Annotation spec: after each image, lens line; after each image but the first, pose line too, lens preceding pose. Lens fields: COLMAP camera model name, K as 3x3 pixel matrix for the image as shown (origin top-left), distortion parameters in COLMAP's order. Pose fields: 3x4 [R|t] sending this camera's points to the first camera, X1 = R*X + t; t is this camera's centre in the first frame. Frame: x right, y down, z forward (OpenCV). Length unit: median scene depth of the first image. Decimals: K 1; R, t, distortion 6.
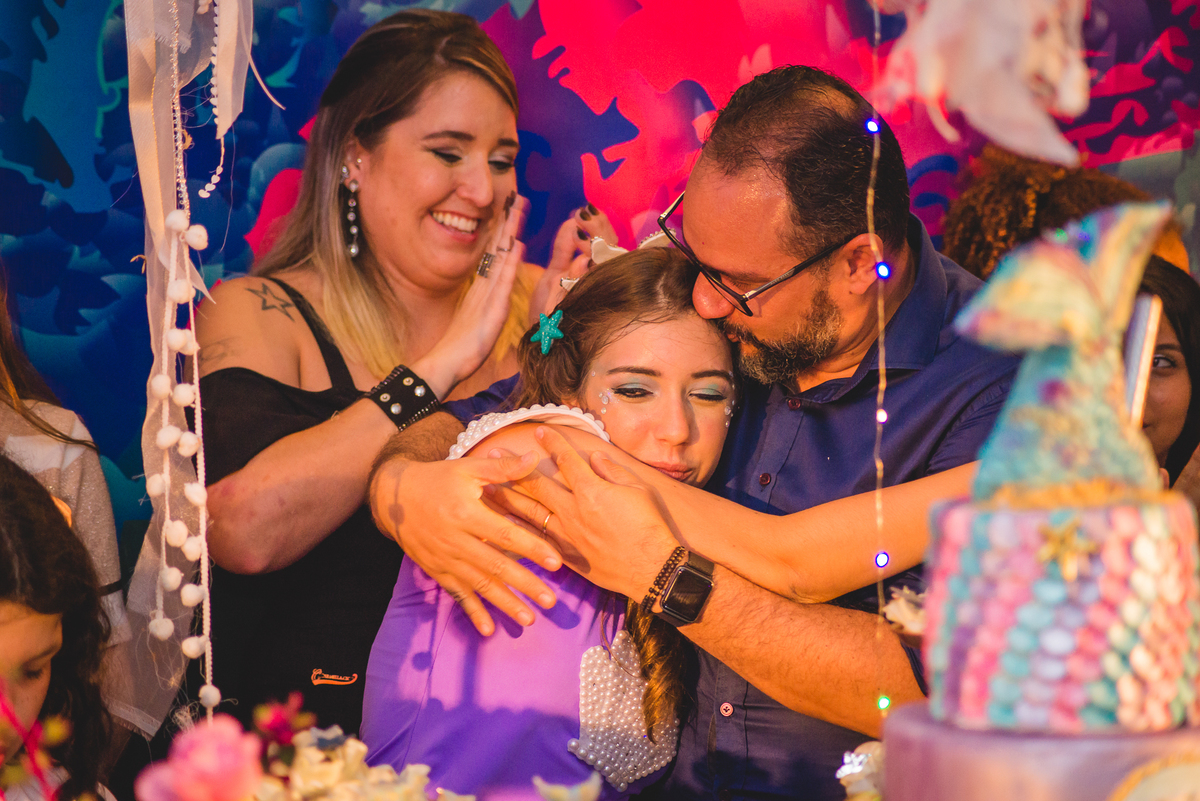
lens RADIAL K [[3487.5, 0, 600.0], [0, 3487.5, 400.5], [0, 0, 1]] dist [0.679586, -0.860181]
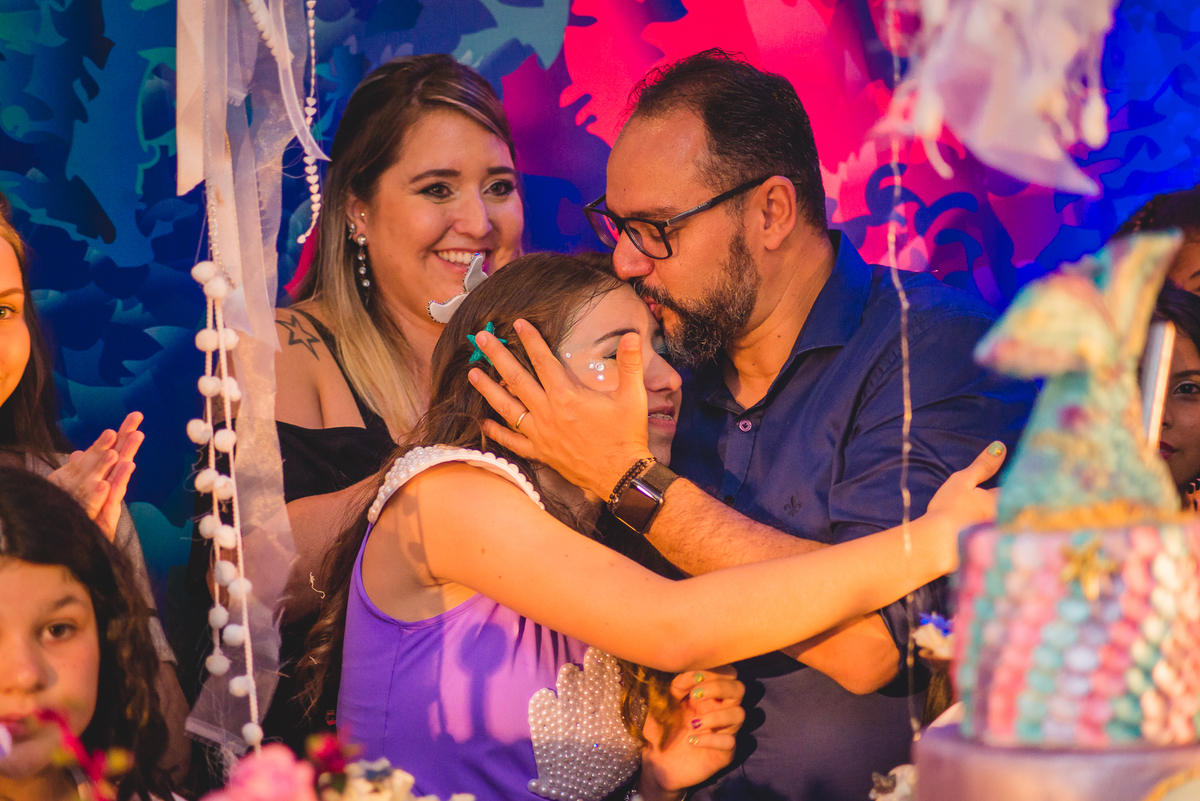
lens RADIAL K [[3471.6, 0, 600.0], [0, 3471.6, 400.5], [0, 0, 1]] dist [0.535872, 2.511038]
pose [[0.999741, -0.021370, -0.007869, -0.001322], [0.021265, 0.999686, -0.013242, 0.003276], [0.008150, 0.013071, 0.999881, -0.027960]]
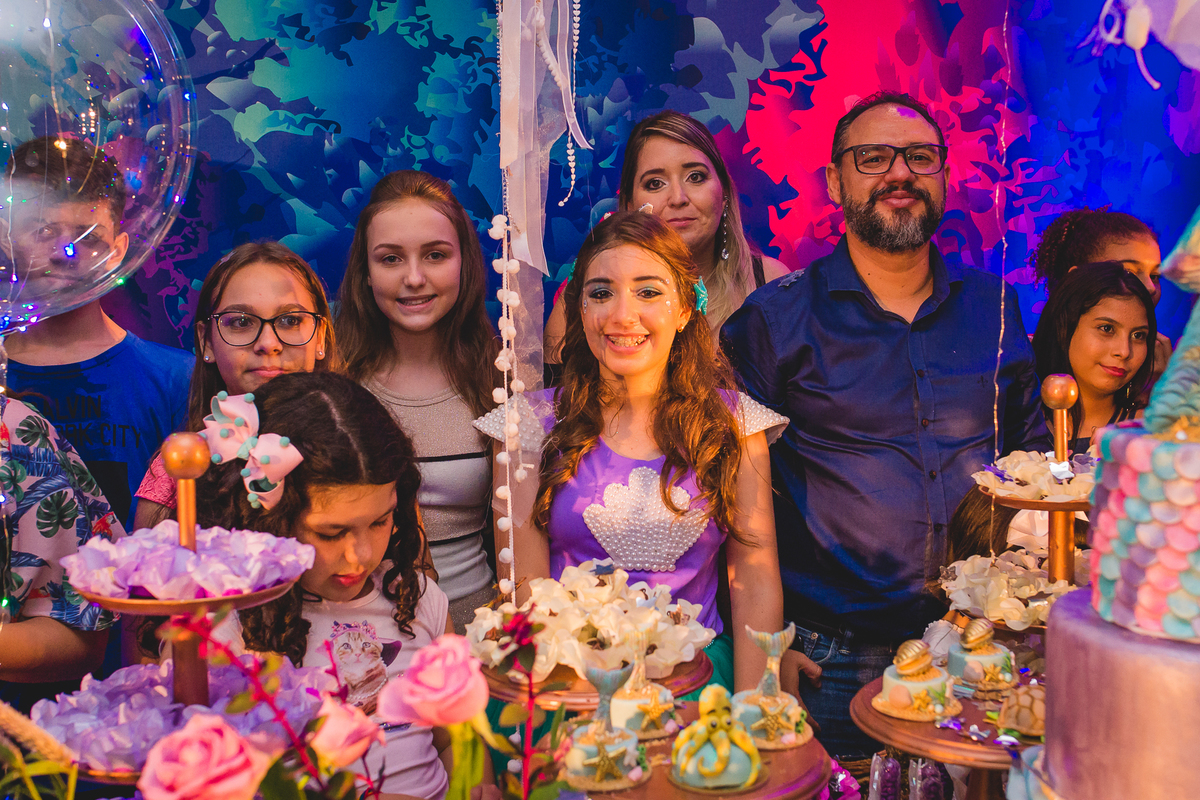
lens RADIAL K [[1213.4, 0, 600.0], [0, 1213.4, 400.0], [0, 0, 1]] dist [-0.045887, -0.000348]
pose [[0.991725, 0.010887, -0.127917, -0.016531], [-0.004197, 0.998615, 0.052447, -0.000187], [0.128311, -0.051476, 0.990397, 0.563447]]
